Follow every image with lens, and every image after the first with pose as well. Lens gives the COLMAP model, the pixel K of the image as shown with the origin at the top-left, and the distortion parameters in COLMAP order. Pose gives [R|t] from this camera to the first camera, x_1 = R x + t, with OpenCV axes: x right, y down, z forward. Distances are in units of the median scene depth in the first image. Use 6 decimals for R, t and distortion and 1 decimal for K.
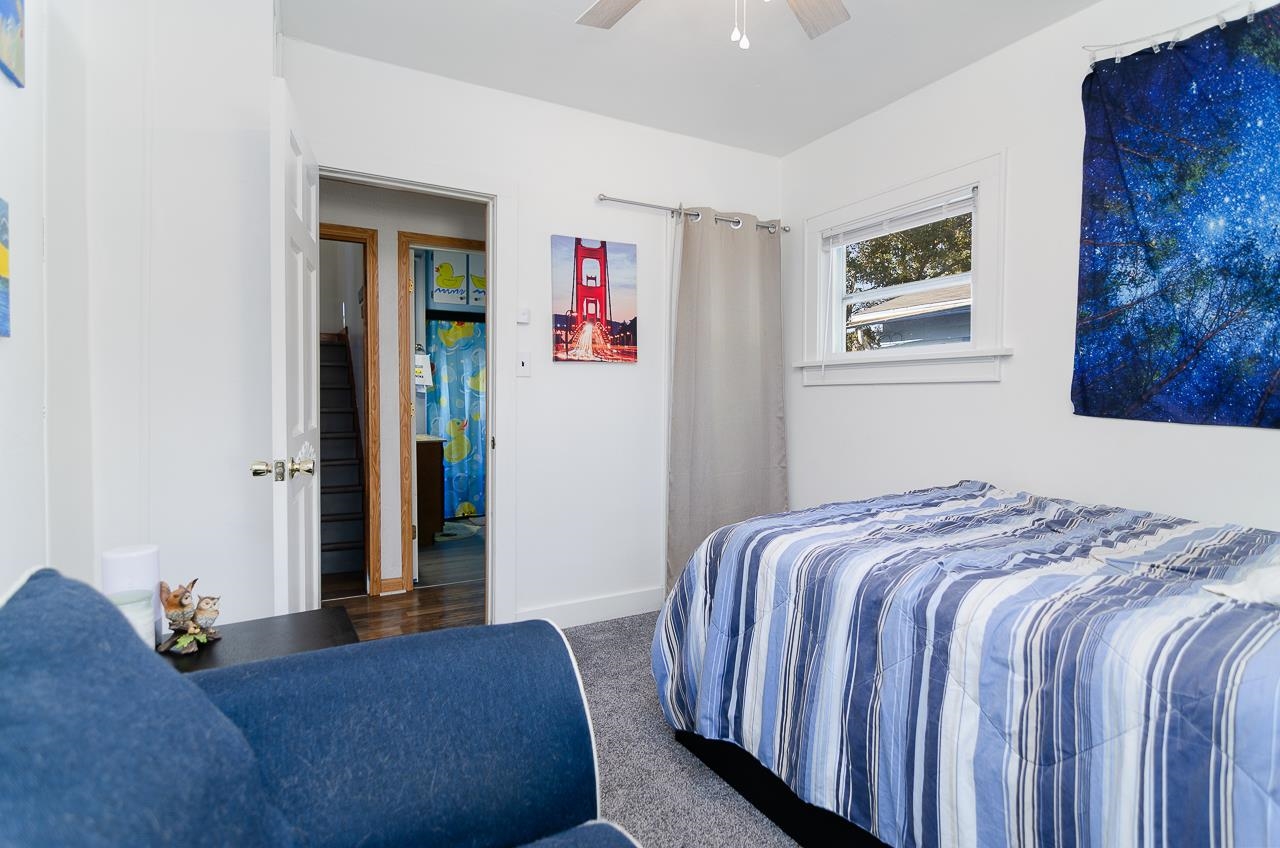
lens RADIAL K [[614.1, 0, 640.7], [0, 614.1, 417.1], [0, 0, 1]] dist [-0.011494, -0.002343]
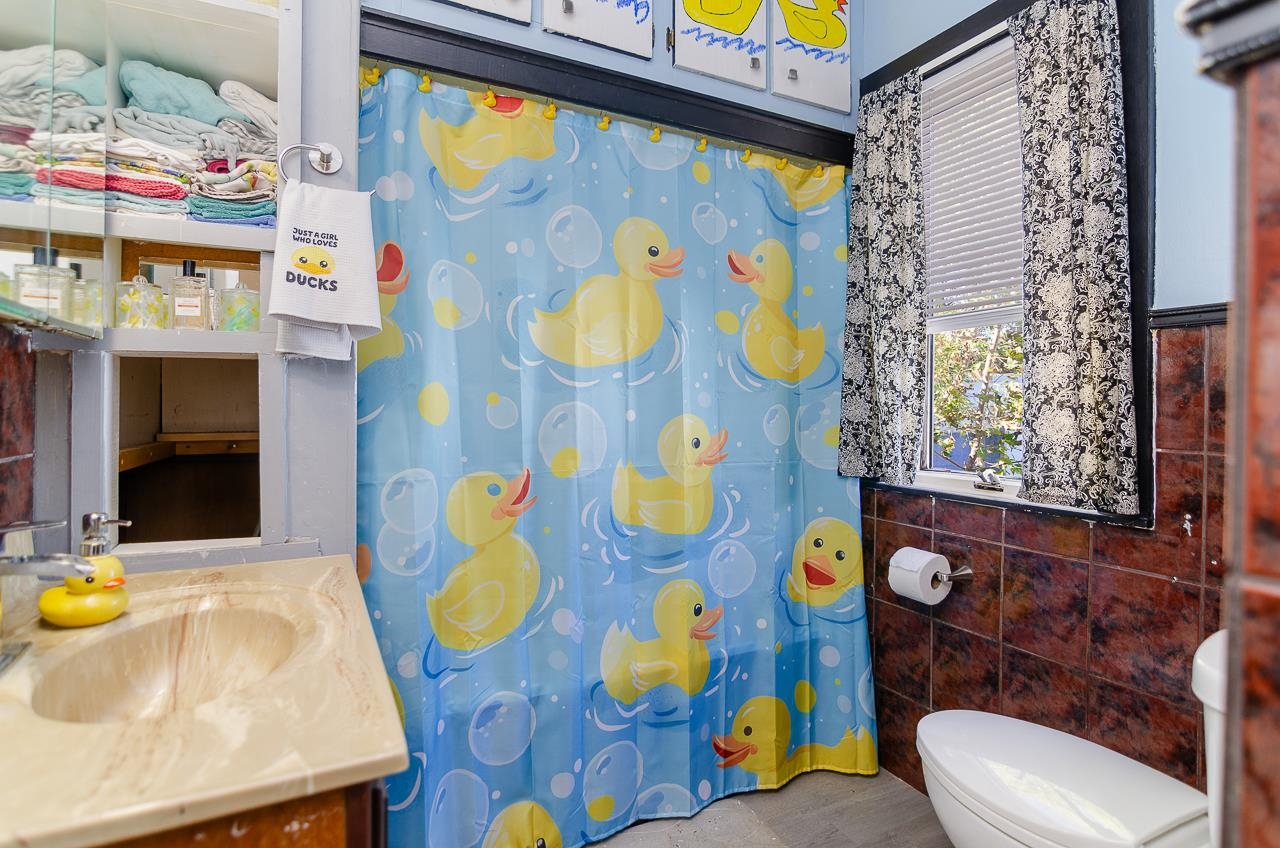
lens RADIAL K [[614.1, 0, 636.6], [0, 614.1, 418.3], [0, 0, 1]] dist [-0.011494, -0.002343]
pose [[0.998828, 0.007279, -0.047848, -0.224727], [-0.007995, 0.999859, -0.014790, -0.016435], [0.047733, 0.015155, 0.998745, 0.742356]]
